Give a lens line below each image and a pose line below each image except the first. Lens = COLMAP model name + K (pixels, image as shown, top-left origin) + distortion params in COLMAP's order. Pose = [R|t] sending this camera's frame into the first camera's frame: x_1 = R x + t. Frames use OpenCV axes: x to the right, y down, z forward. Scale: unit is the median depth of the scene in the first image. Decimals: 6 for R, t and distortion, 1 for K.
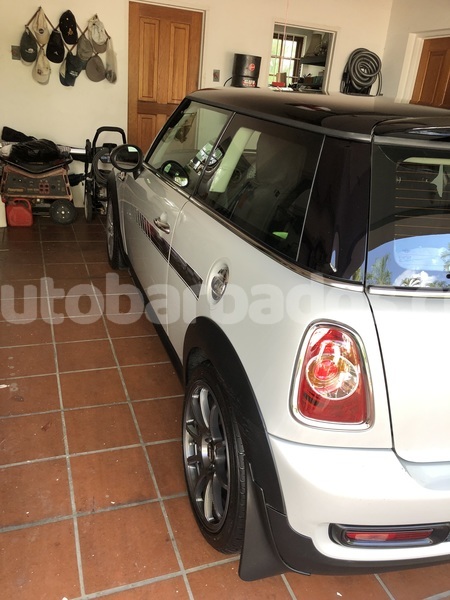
lens RADIAL K [[479.7, 0, 223.6], [0, 479.7, 325.6], [0, 0, 1]] dist [-0.006810, -0.001825]
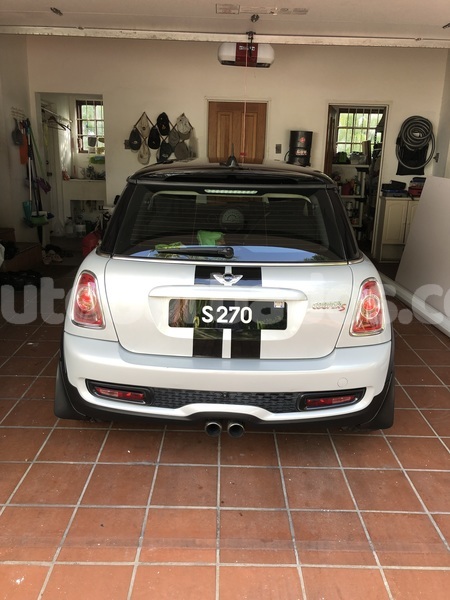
lens RADIAL K [[479.7, 0, 223.6], [0, 479.7, 325.6], [0, 0, 1]] dist [-0.006810, -0.001825]
pose [[0.939575, 0.049509, -0.338745, 0.324986], [-0.093552, 0.988957, -0.114944, 0.088627], [0.329314, 0.139689, 0.933831, -0.143821]]
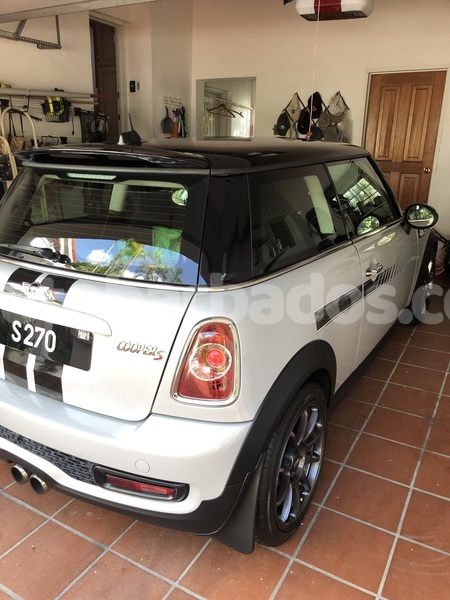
lens RADIAL K [[479.7, 0, 223.6], [0, 479.7, 325.6], [0, 0, 1]] dist [-0.006810, -0.001825]
pose [[0.644791, 0.192823, -0.739638, 0.516929], [-0.289491, 0.957176, -0.002834, -0.019044], [0.707417, 0.215946, 0.672999, 0.137430]]
